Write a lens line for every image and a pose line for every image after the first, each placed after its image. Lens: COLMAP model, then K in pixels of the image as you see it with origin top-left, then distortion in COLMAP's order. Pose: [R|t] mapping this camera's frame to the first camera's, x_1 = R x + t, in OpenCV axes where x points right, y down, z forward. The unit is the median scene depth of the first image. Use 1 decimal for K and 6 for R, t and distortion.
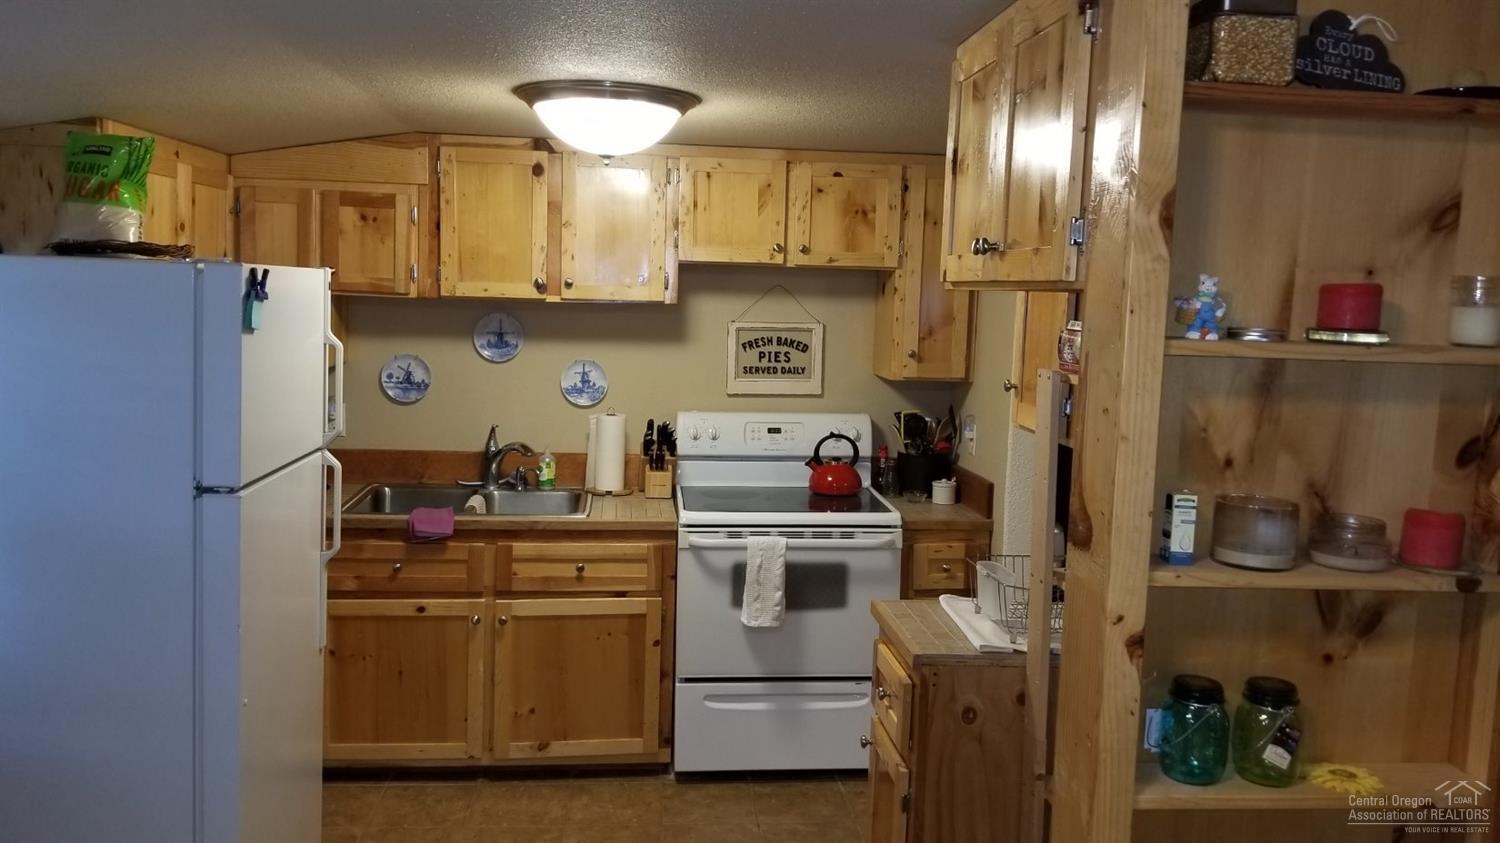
lens RADIAL K [[1159.0, 0, 749.1], [0, 1159.0, 384.3], [0, 0, 1]] dist [0.017077, -0.001525]
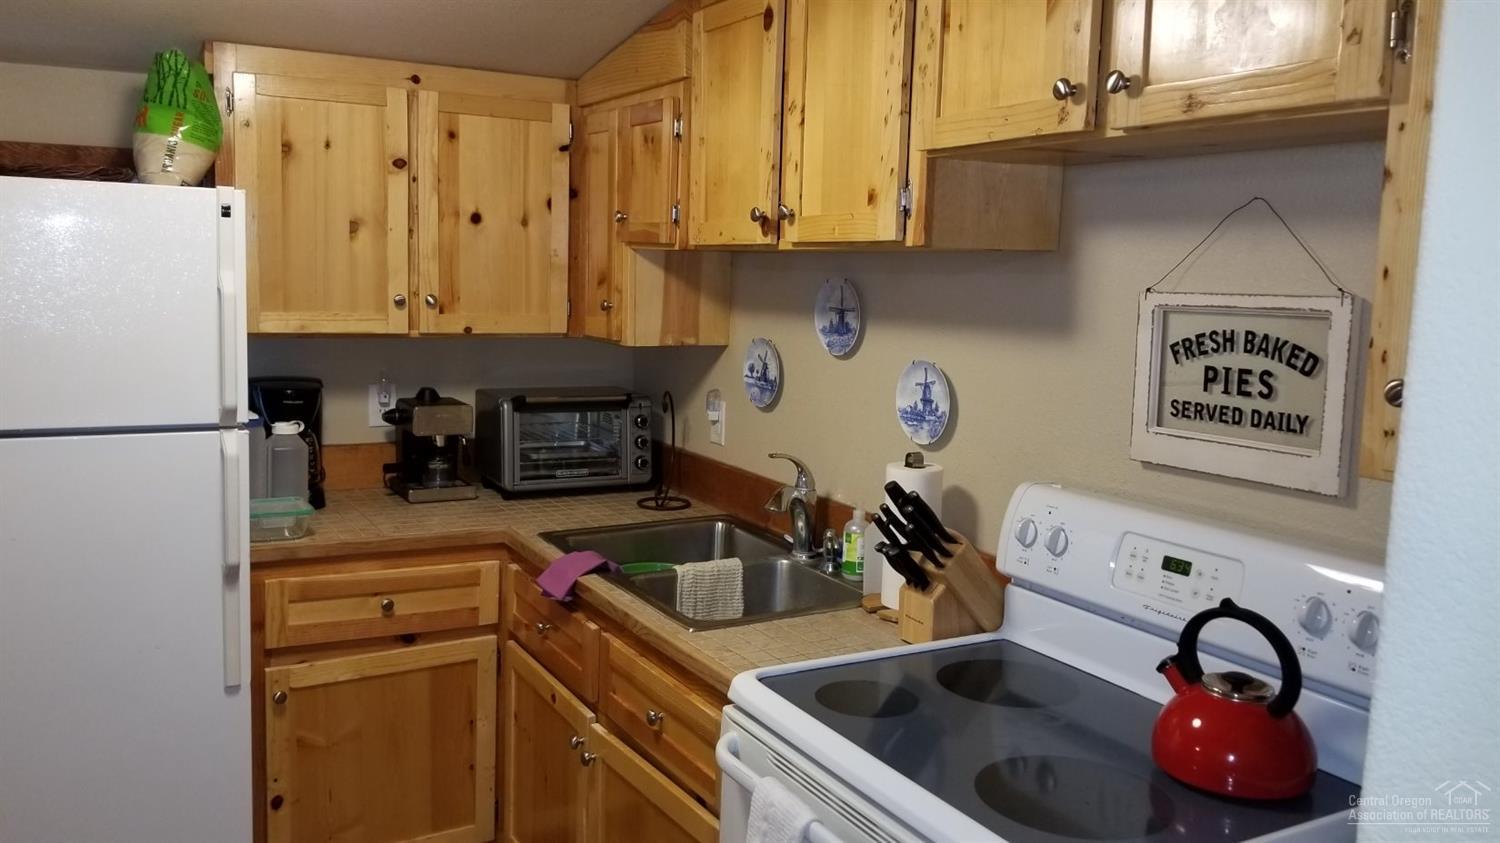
lens RADIAL K [[1159.0, 0, 749.1], [0, 1159.0, 384.3], [0, 0, 1]] dist [0.017077, -0.001525]
pose [[0.382798, 0.069605, -0.921206, 0.322294], [-0.091262, 0.995129, 0.037267, -0.022571], [0.919313, 0.069805, 0.387286, 0.700199]]
